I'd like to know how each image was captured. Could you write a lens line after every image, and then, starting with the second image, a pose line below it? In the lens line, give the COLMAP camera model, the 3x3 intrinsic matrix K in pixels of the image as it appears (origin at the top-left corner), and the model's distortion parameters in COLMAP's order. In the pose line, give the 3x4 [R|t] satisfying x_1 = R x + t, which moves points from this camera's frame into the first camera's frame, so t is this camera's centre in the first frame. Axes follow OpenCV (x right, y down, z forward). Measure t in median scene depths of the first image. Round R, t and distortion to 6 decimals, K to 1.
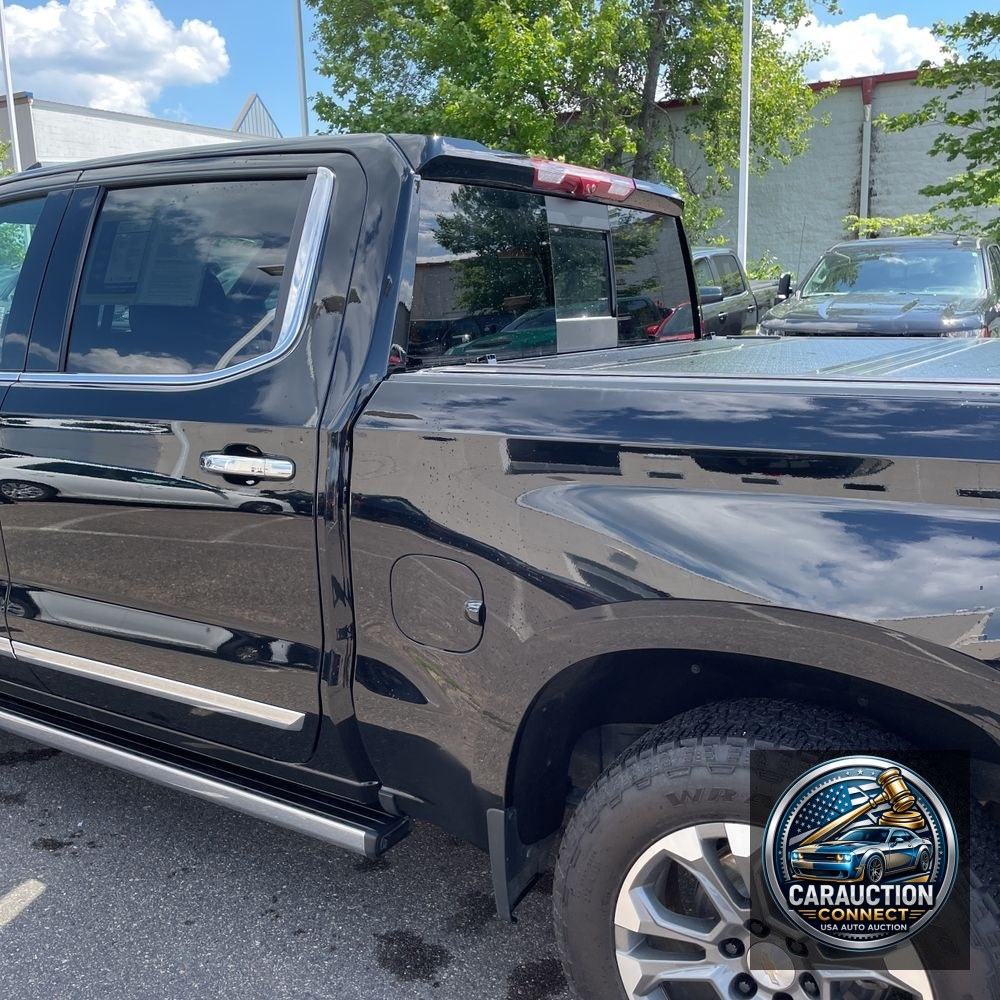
lens RADIAL K [[1006.7, 0, 504.5], [0, 1006.7, 486.6], [0, 0, 1]] dist [0.081611, -0.111962]
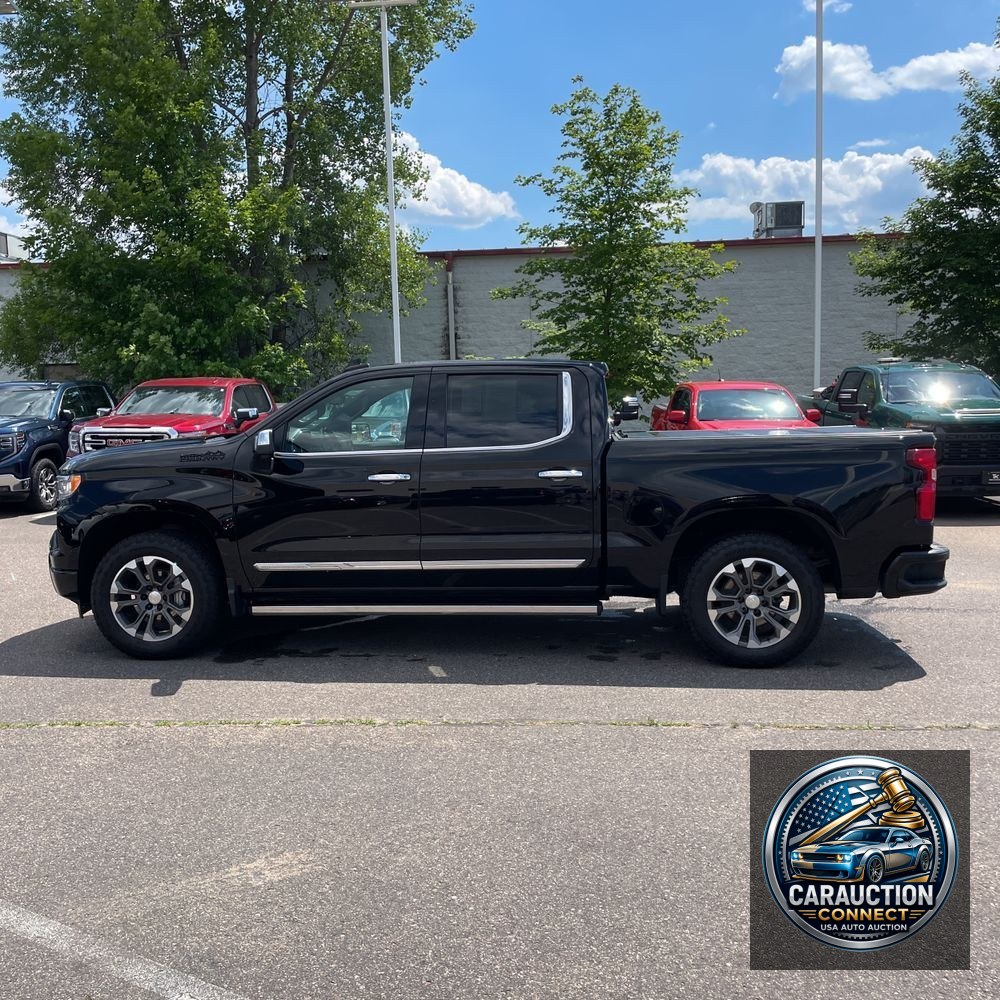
lens RADIAL K [[993.8, 0, 483.7], [0, 993.8, 499.7], [0, 0, 1]] dist [0.076665, -0.120072]
pose [[0.901848, -0.046001, 0.429598, -0.171838], [0.088671, 0.992857, -0.079830, 0.026340], [-0.422857, 0.110087, 0.899485, -0.147661]]
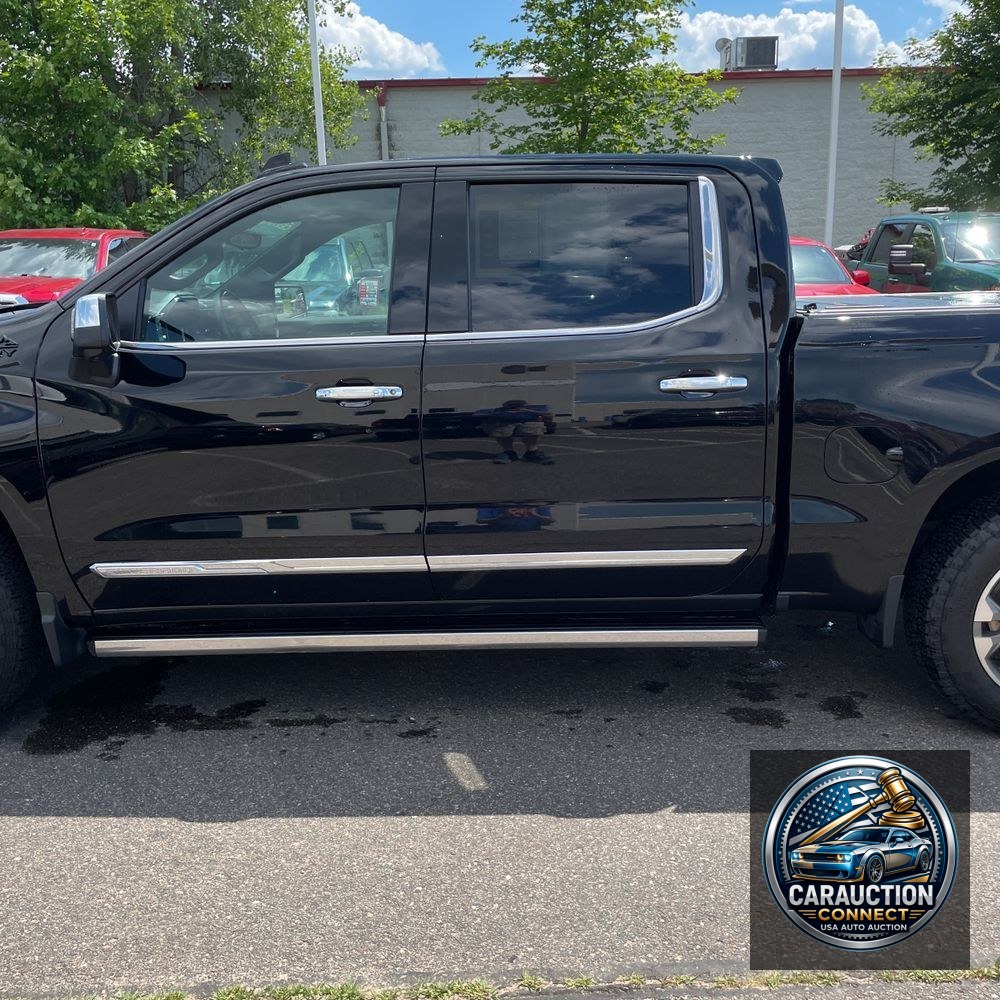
lens RADIAL K [[1006.7, 0, 504.5], [0, 1006.7, 486.6], [0, 0, 1]] dist [0.081611, -0.111962]
pose [[0.857749, -0.111138, 0.501911, -0.128110], [0.104726, 0.993654, 0.041051, 0.003674], [-0.503288, 0.017352, 0.863945, -0.010521]]
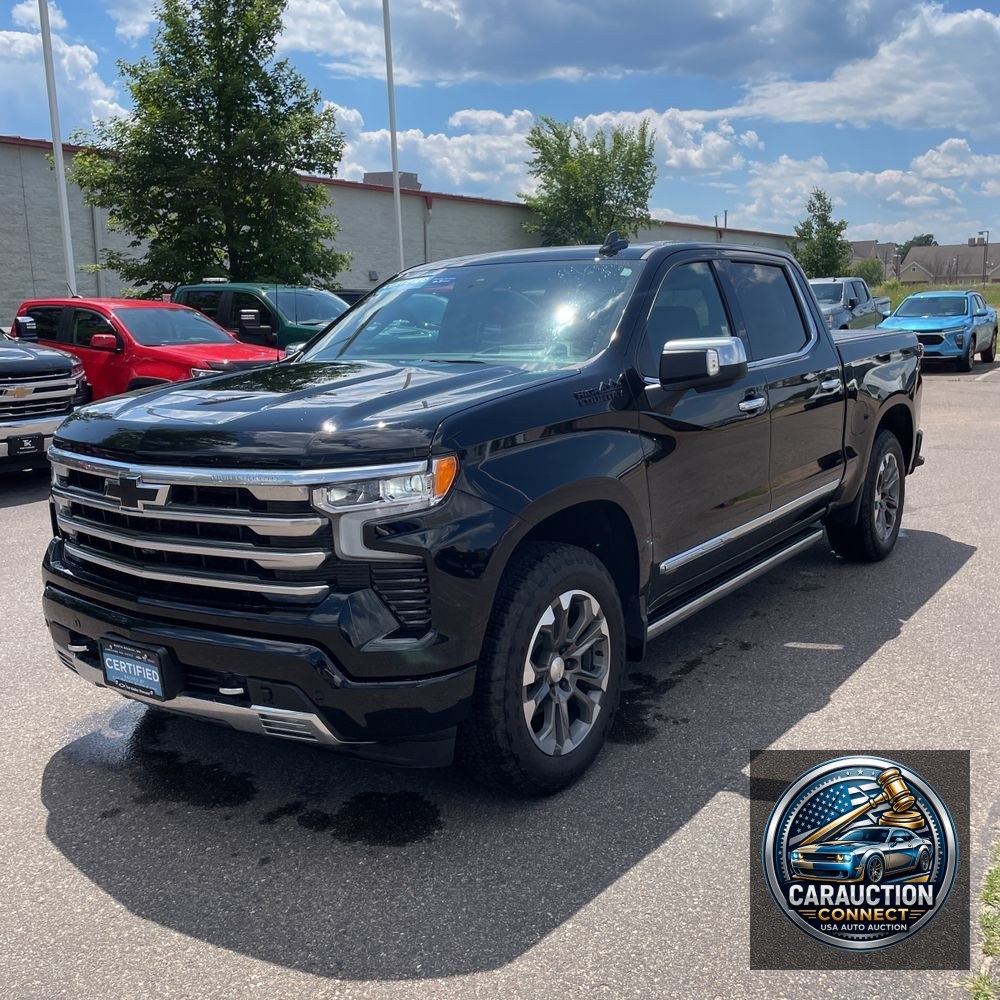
lens RADIAL K [[1006.7, 0, 504.5], [0, 1006.7, 486.6], [0, 0, 1]] dist [0.081611, -0.111962]
pose [[0.067939, -0.159212, 0.984904, -0.288739], [0.213054, 0.966728, 0.141577, -0.031024], [-0.974676, 0.200219, 0.099599, 0.163658]]
